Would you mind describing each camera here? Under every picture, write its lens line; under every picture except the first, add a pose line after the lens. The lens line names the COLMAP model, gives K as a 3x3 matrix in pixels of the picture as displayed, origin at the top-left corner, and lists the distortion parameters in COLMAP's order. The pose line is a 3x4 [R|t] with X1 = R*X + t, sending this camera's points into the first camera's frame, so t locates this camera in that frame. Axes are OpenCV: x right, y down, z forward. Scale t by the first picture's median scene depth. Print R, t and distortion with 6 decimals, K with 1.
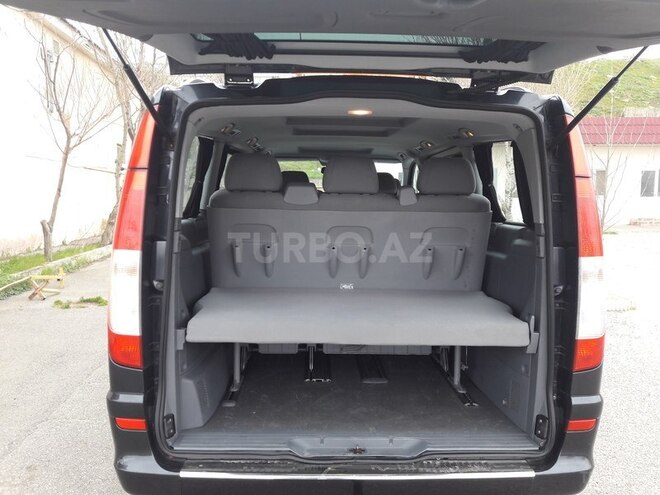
lens RADIAL K [[529.4, 0, 330.0], [0, 529.4, 247.5], [0, 0, 1]] dist [-0.003190, -0.003364]
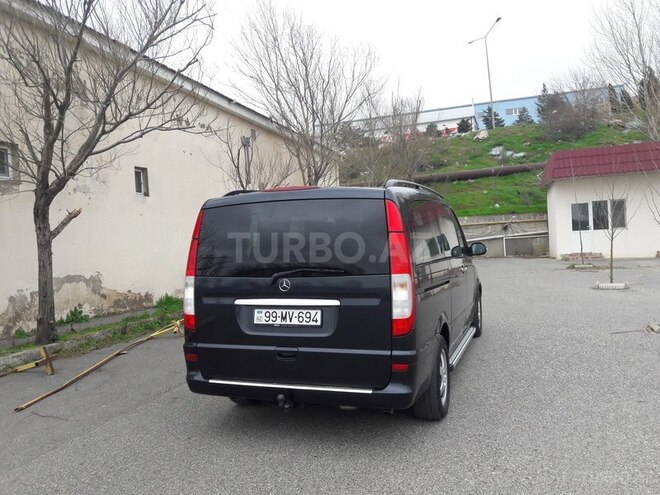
lens RADIAL K [[520.6, 0, 333.7], [0, 520.6, 257.0], [0, 0, 1]] dist [0.050143, -0.147393]
pose [[0.926982, -0.038324, -0.373144, 0.933824], [0.016479, 0.997967, -0.061559, 0.066327], [0.374745, 0.050915, 0.925729, -0.743659]]
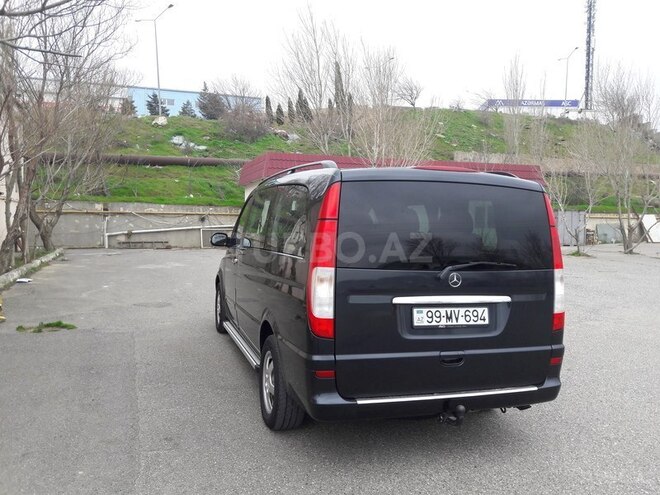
lens RADIAL K [[520.6, 0, 333.7], [0, 520.6, 257.0], [0, 0, 1]] dist [0.050143, -0.147393]
pose [[0.959280, -0.002387, 0.282447, -0.772209], [0.012230, 0.999378, -0.033090, 0.026072], [-0.282192, 0.035197, 0.958712, -0.532463]]
